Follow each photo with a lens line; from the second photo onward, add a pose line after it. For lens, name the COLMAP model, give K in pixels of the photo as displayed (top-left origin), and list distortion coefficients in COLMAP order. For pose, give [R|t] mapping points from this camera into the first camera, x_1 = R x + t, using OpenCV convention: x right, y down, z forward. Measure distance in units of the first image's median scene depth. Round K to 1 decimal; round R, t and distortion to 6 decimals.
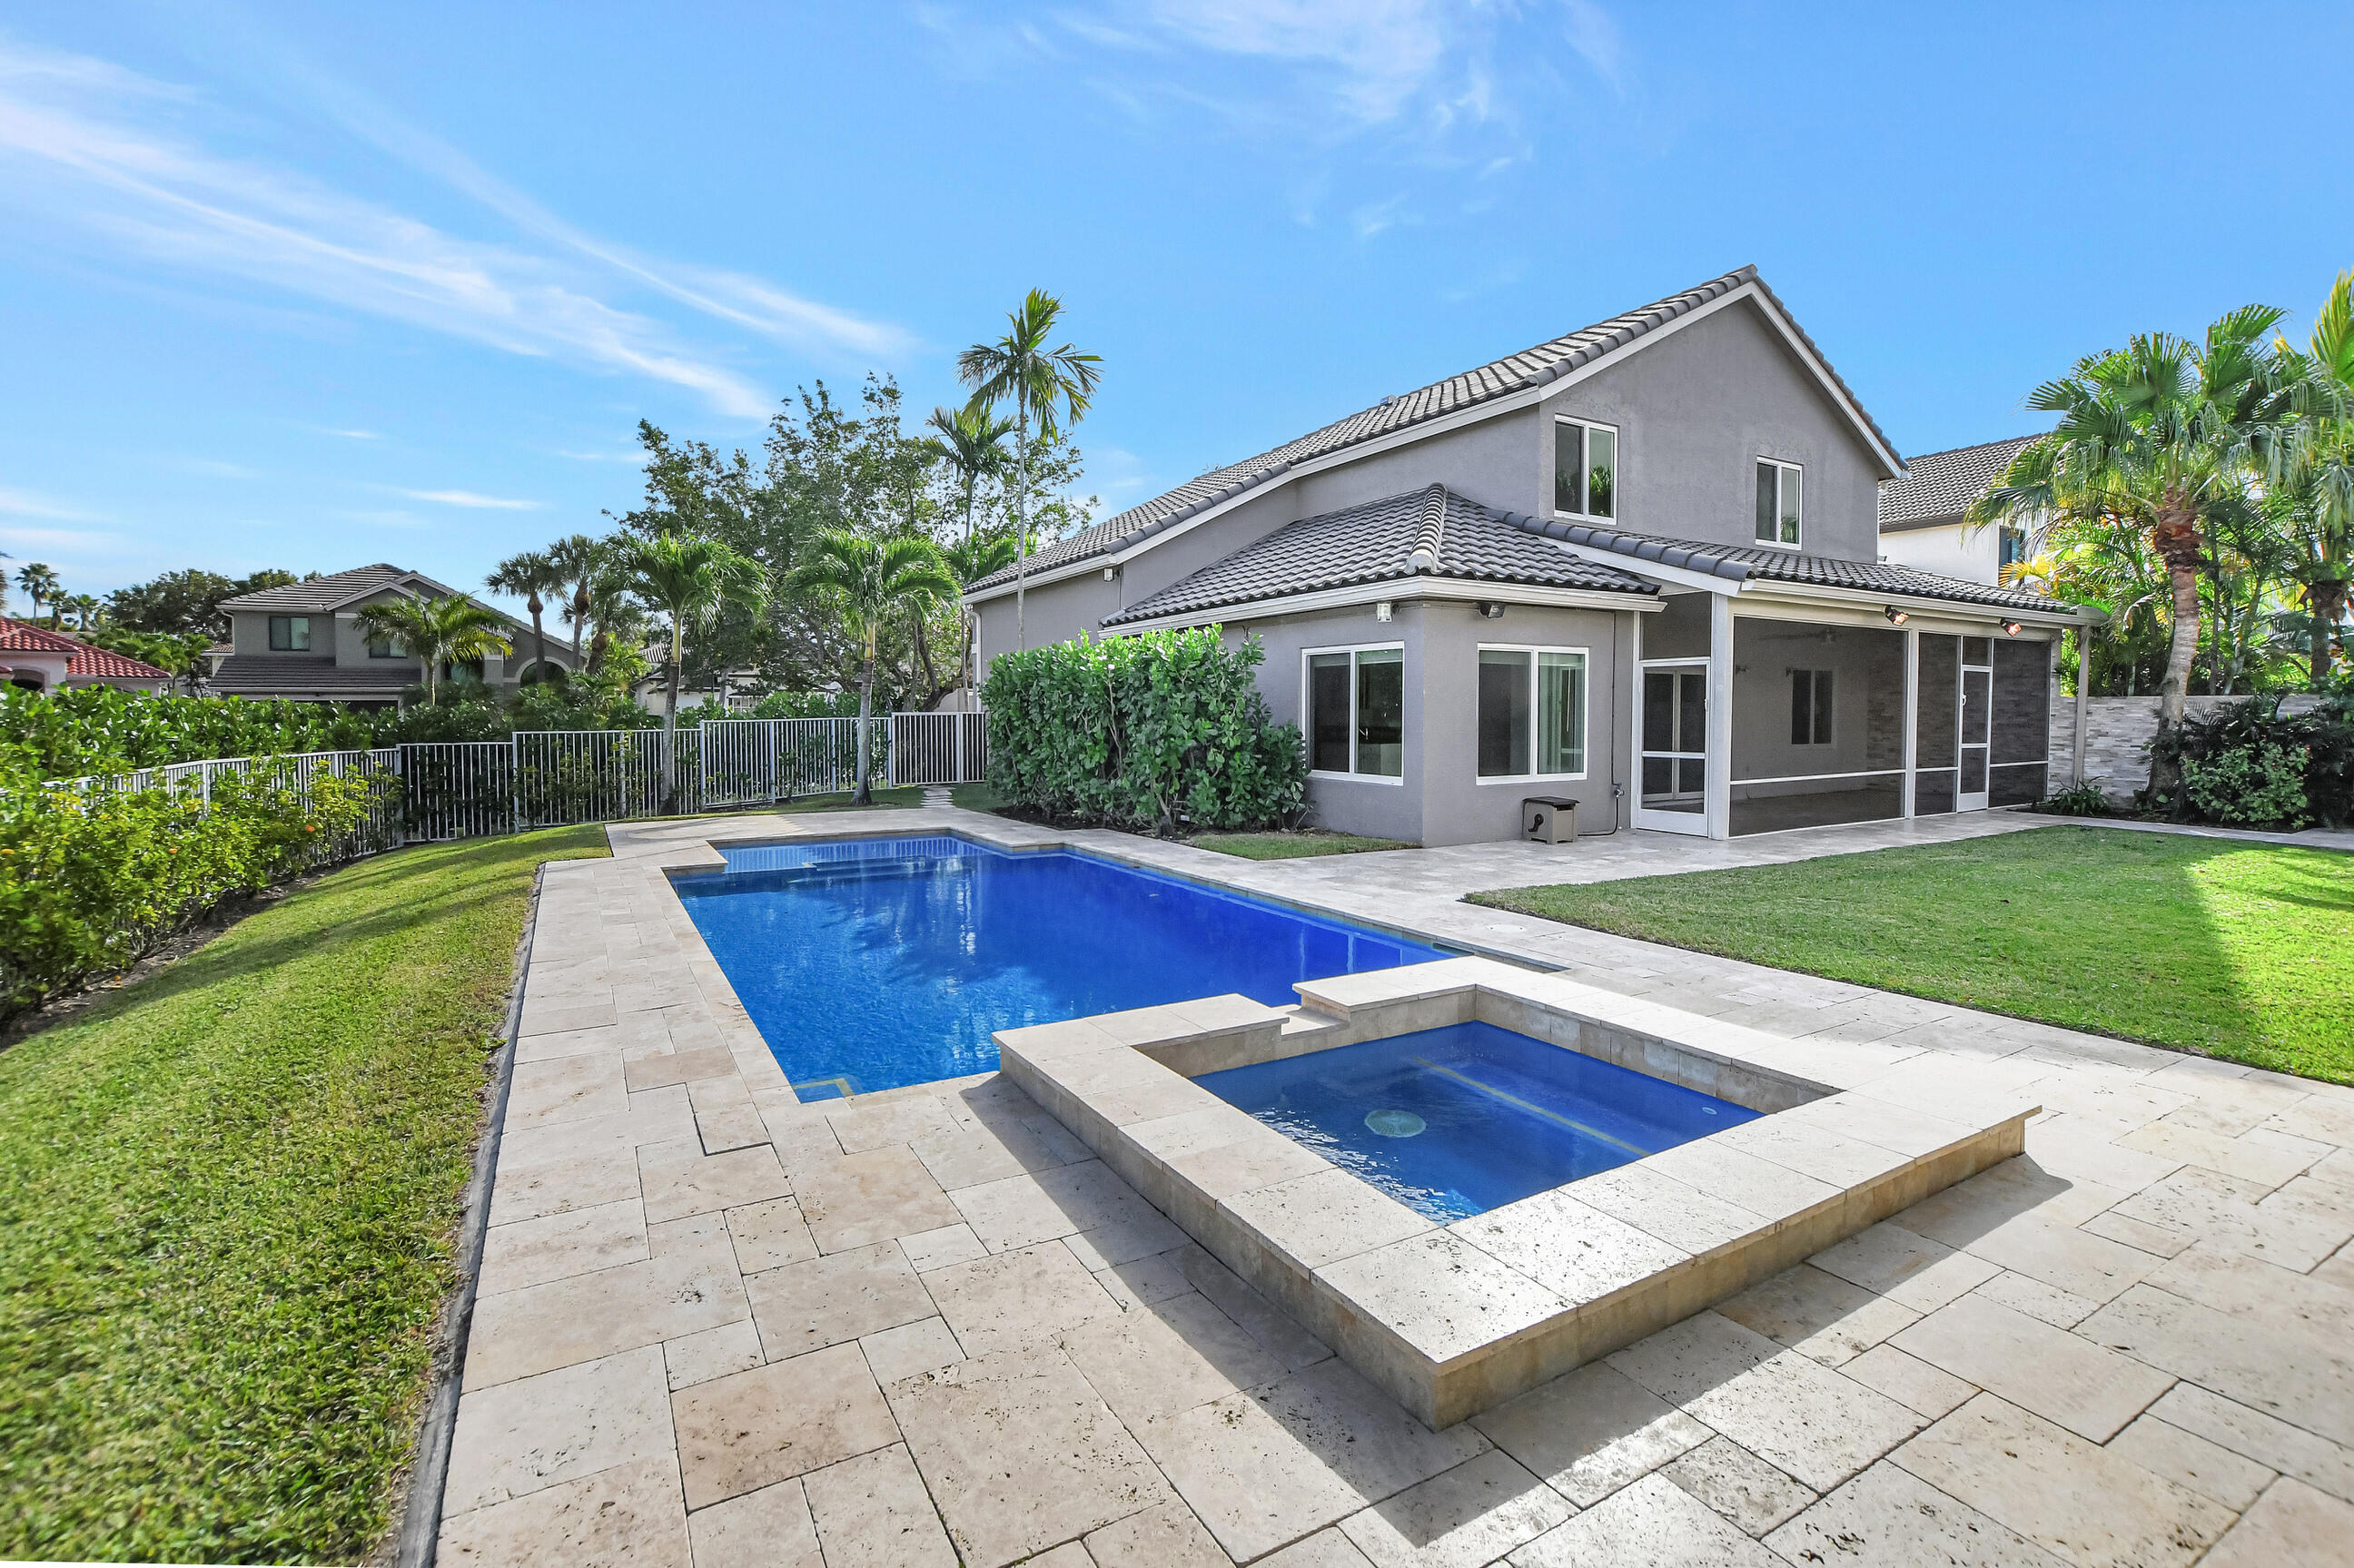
lens RADIAL K [[1049.7, 0, 1172.3], [0, 1049.7, 742.4], [0, 0, 1]] dist [-0.014875, 0.000381]
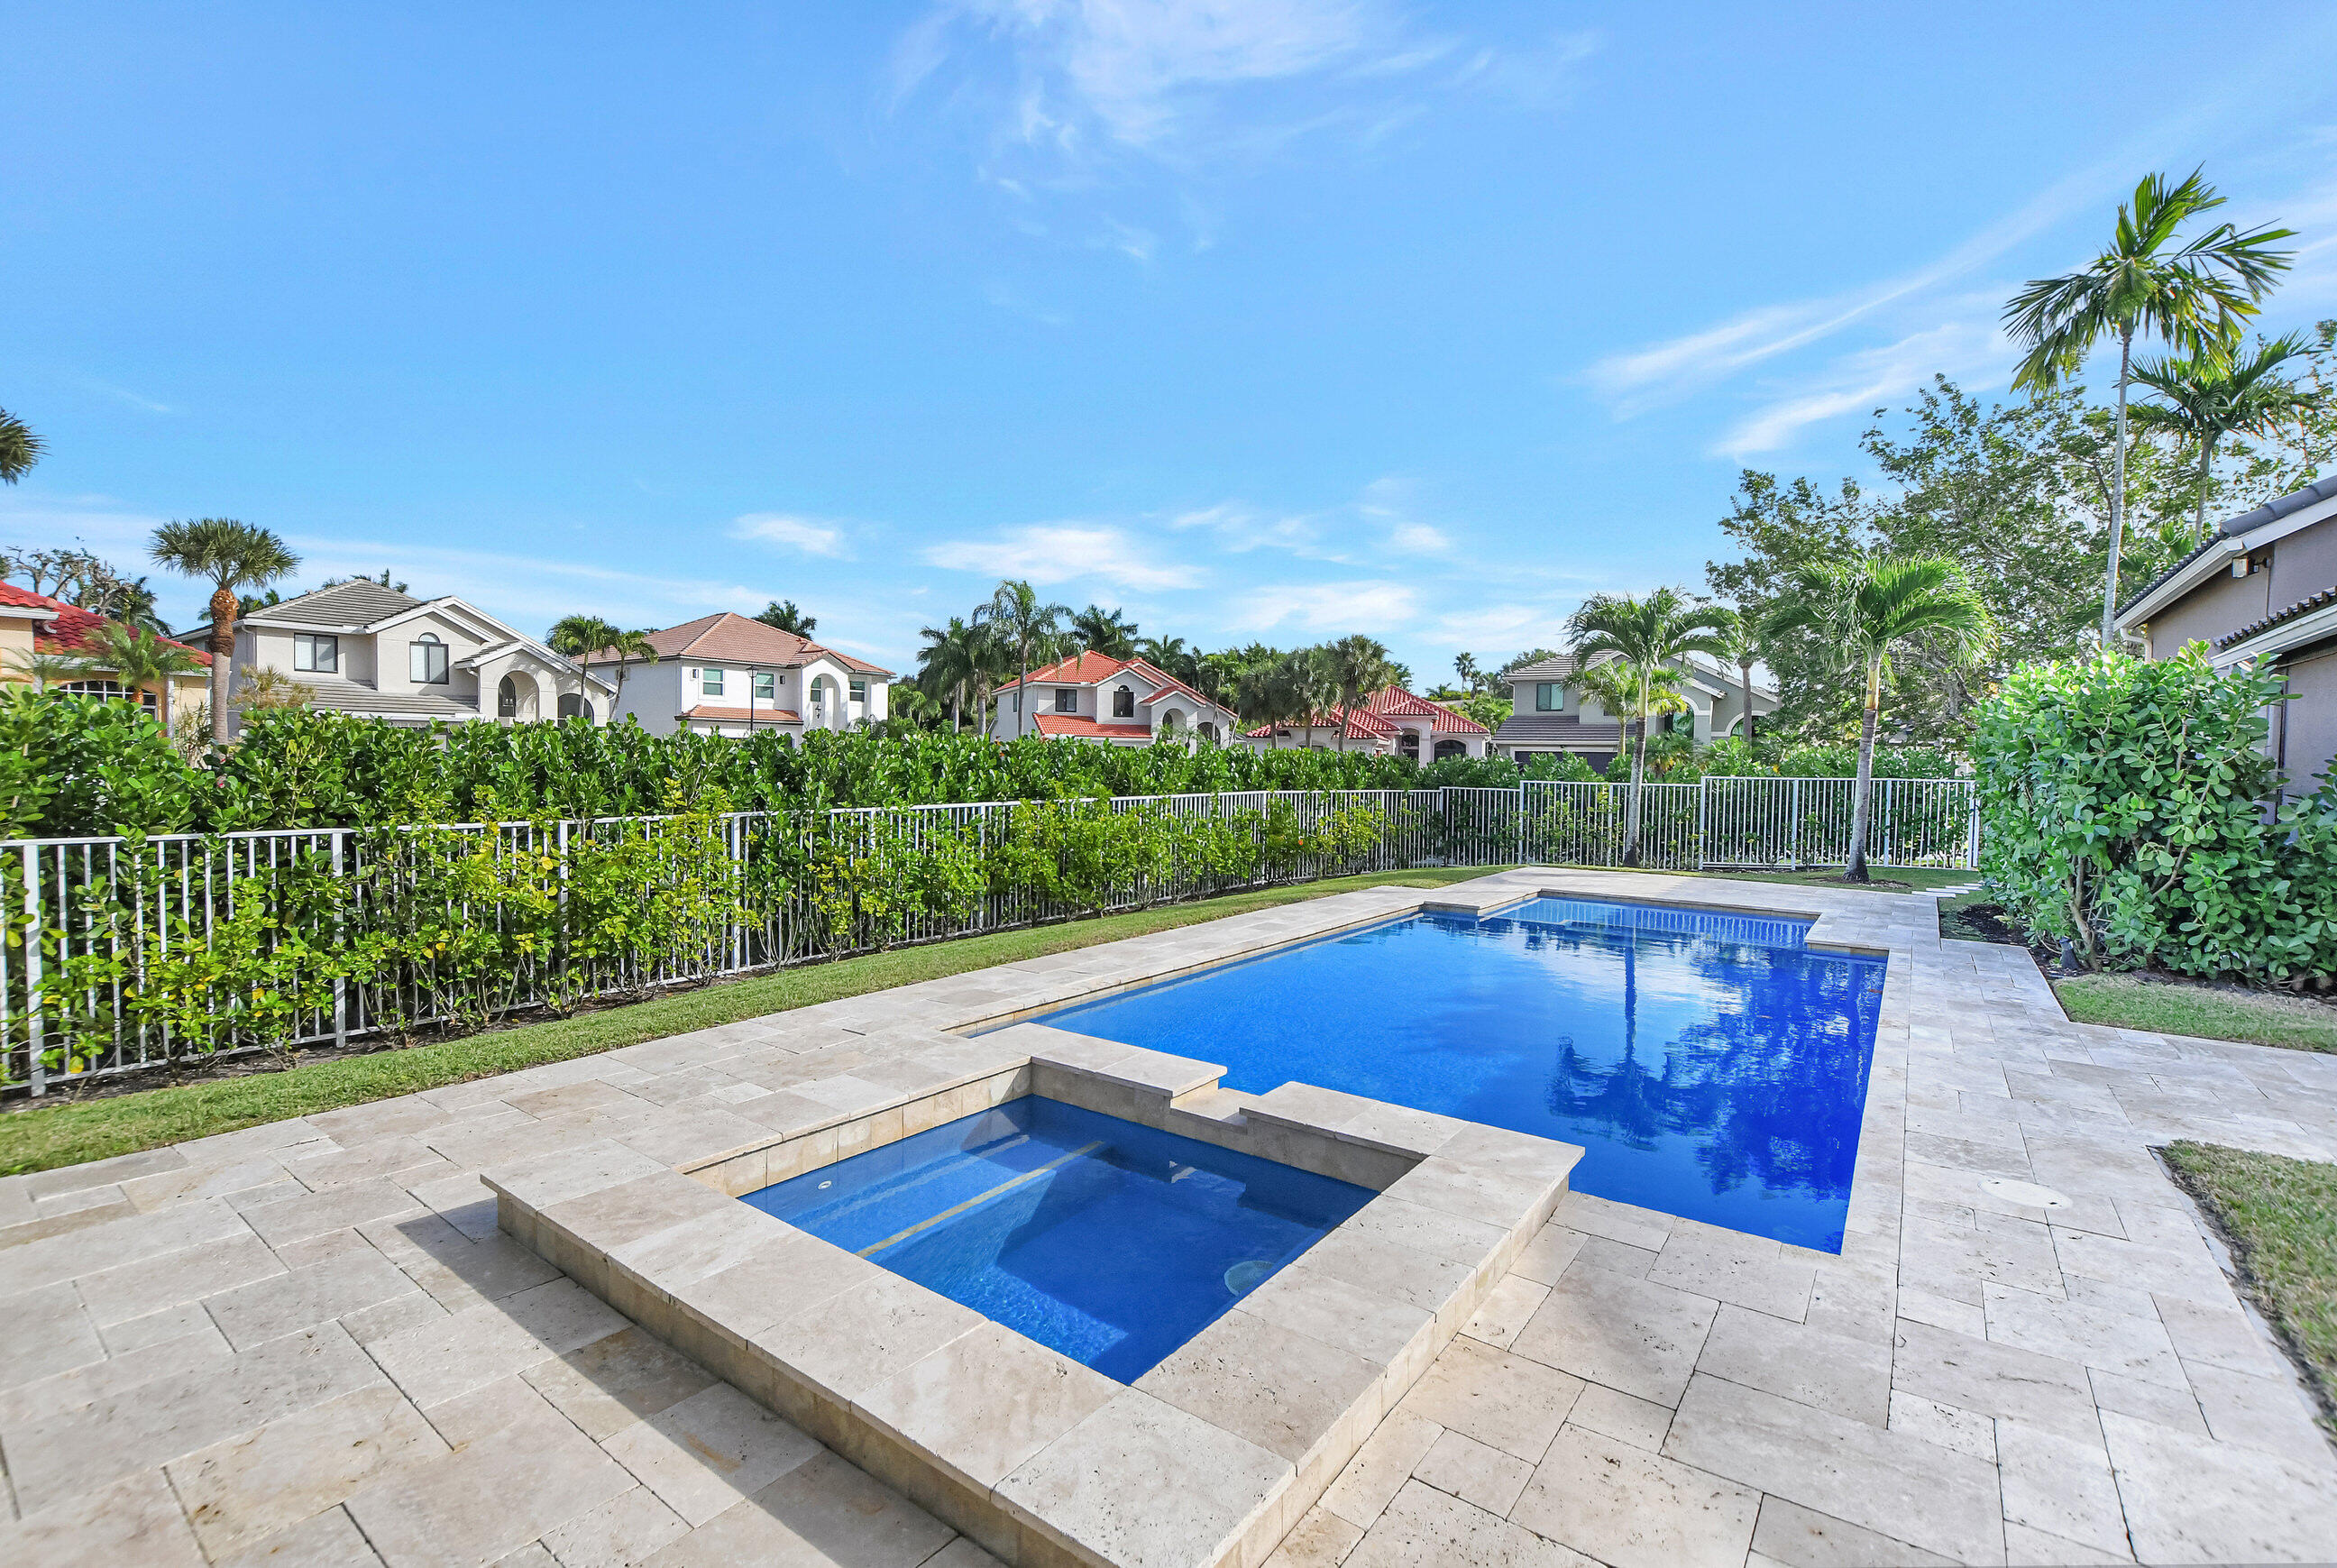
lens RADIAL K [[1044.9, 0, 1165.5], [0, 1044.9, 786.0], [0, 0, 1]] dist [-0.020720, 0.000235]
pose [[0.411064, 0.038325, -0.910800, 0.292523], [-0.044988, 0.998751, 0.021721, -0.011527], [0.910496, 0.032046, 0.412275, 0.178784]]
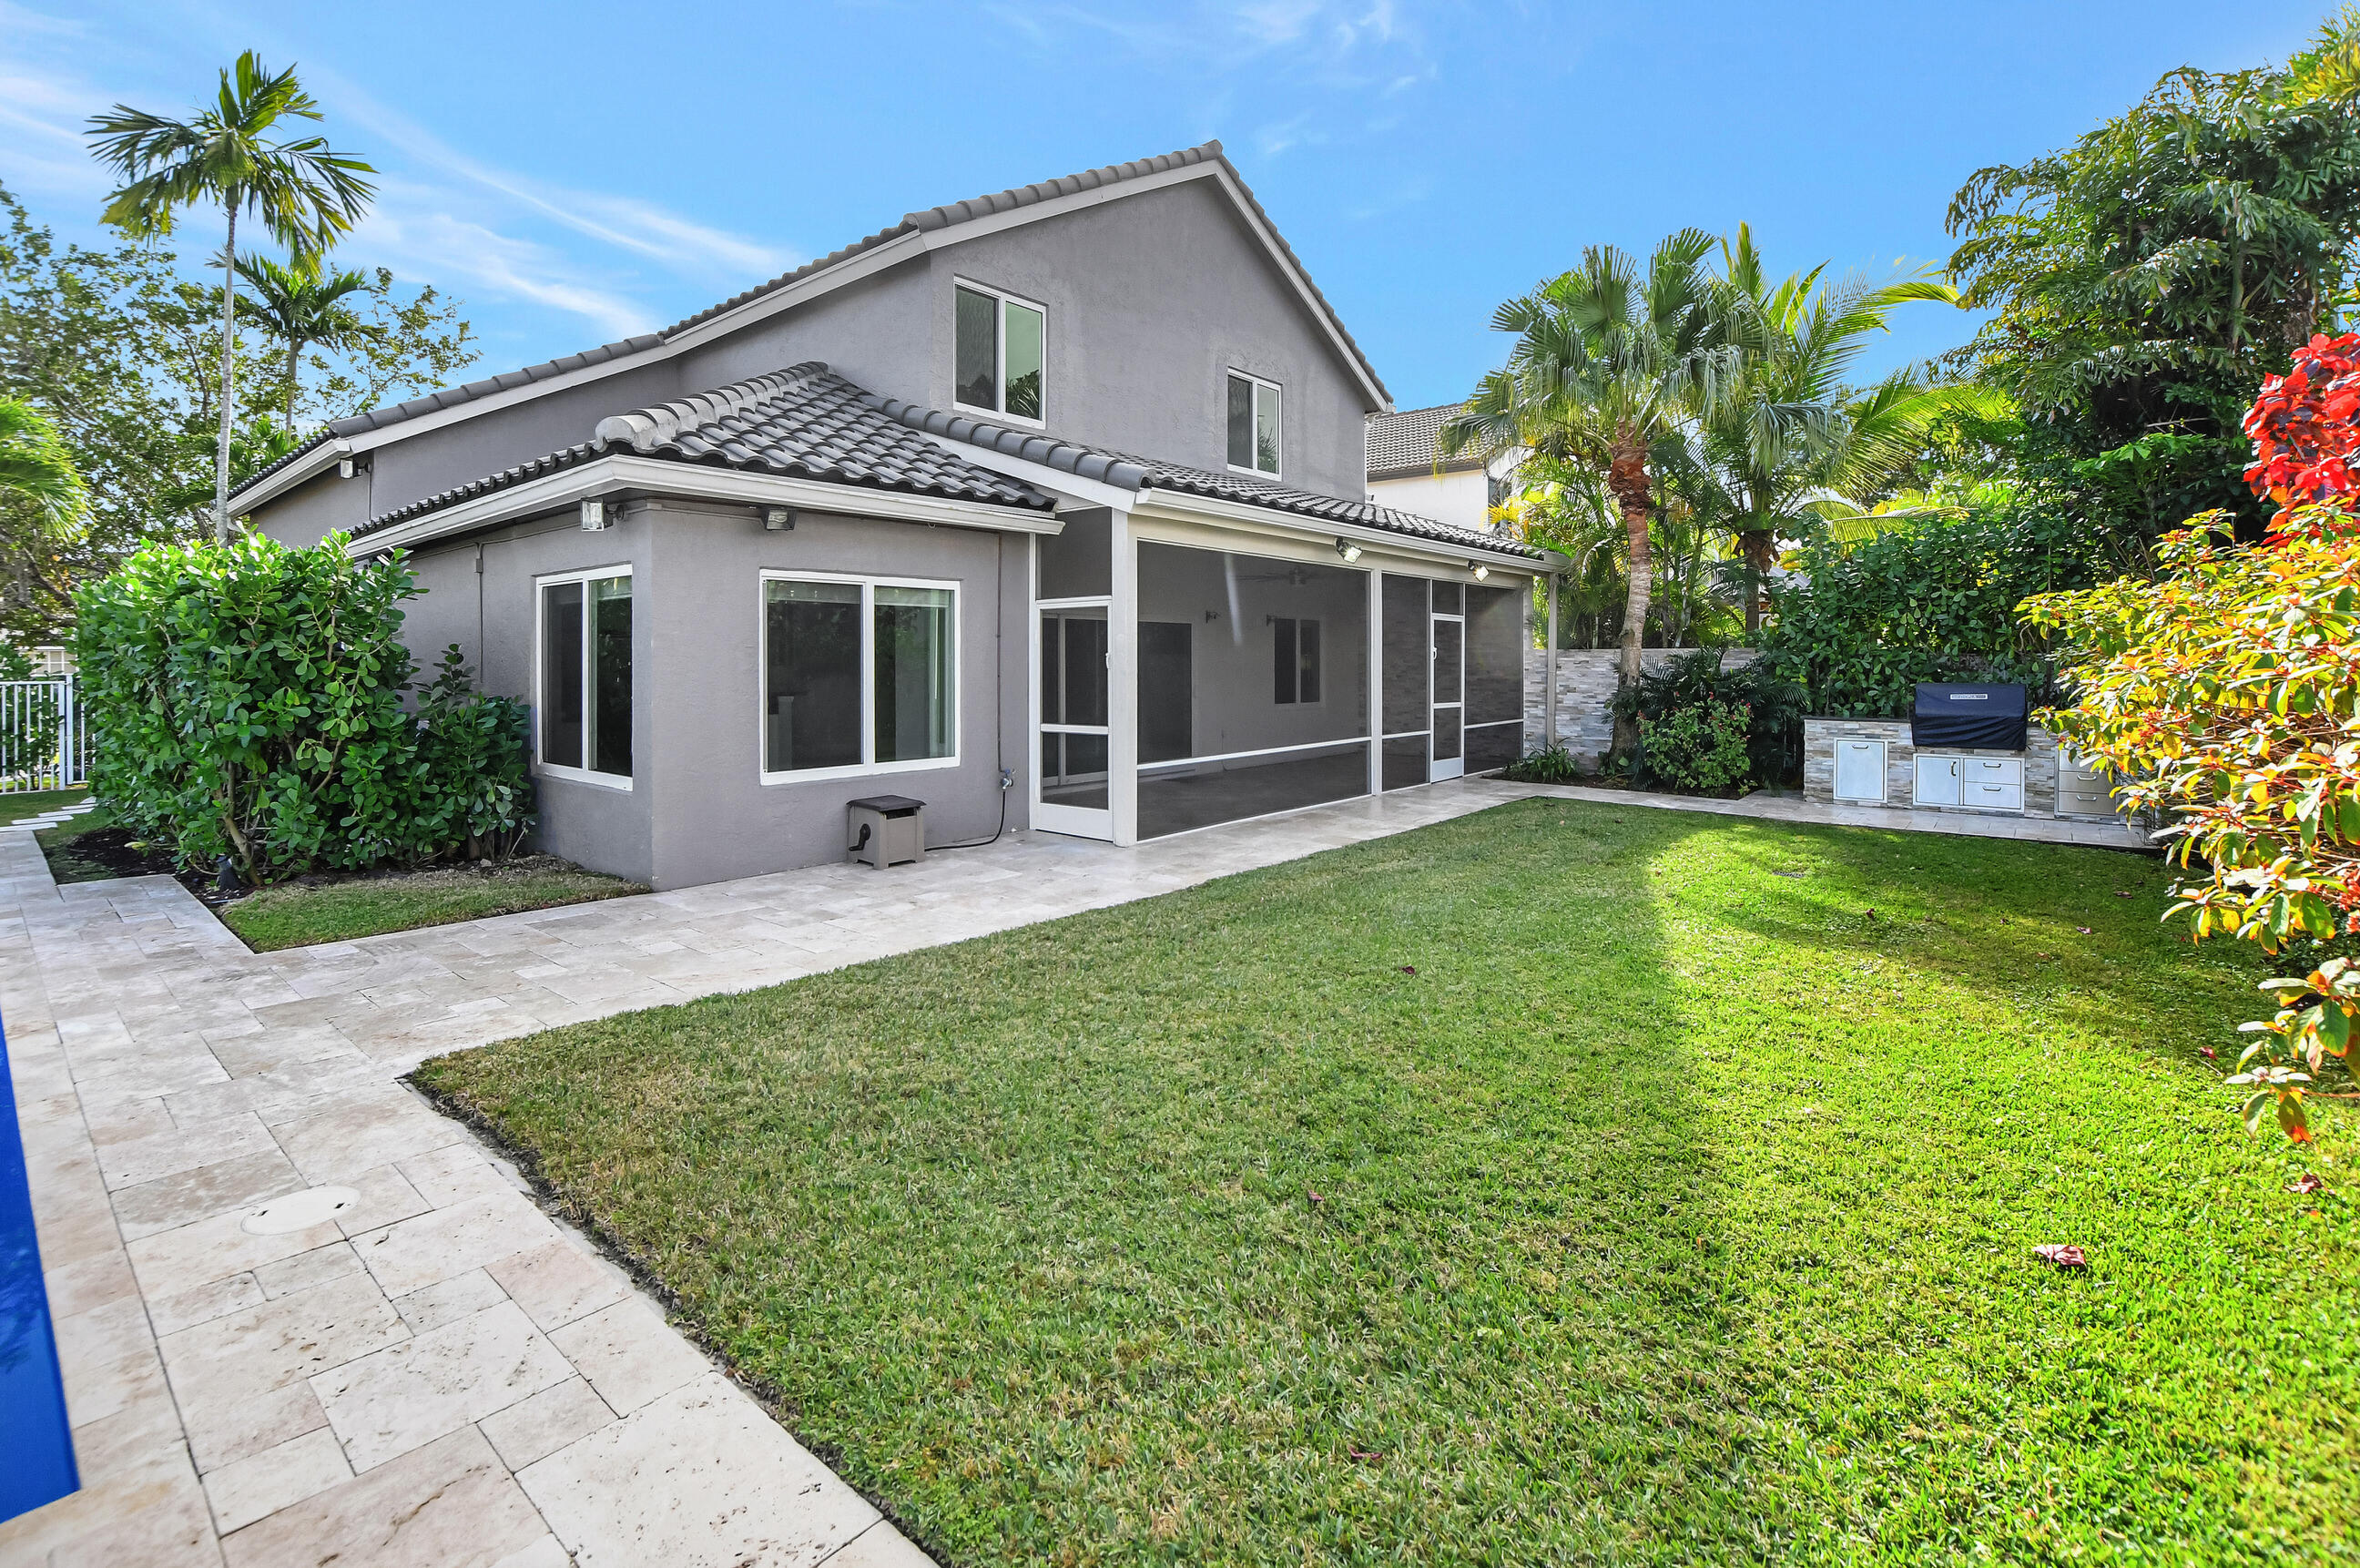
lens RADIAL K [[1081.3, 0, 1120.2], [0, 1081.3, 663.5], [0, 0, 1]] dist [-0.019841, -0.000467]
pose [[0.949694, -0.003087, 0.313165, 0.237498], [0.011877, 0.999587, -0.026163, -0.012426], [-0.312955, 0.028567, 0.949338, 0.235137]]
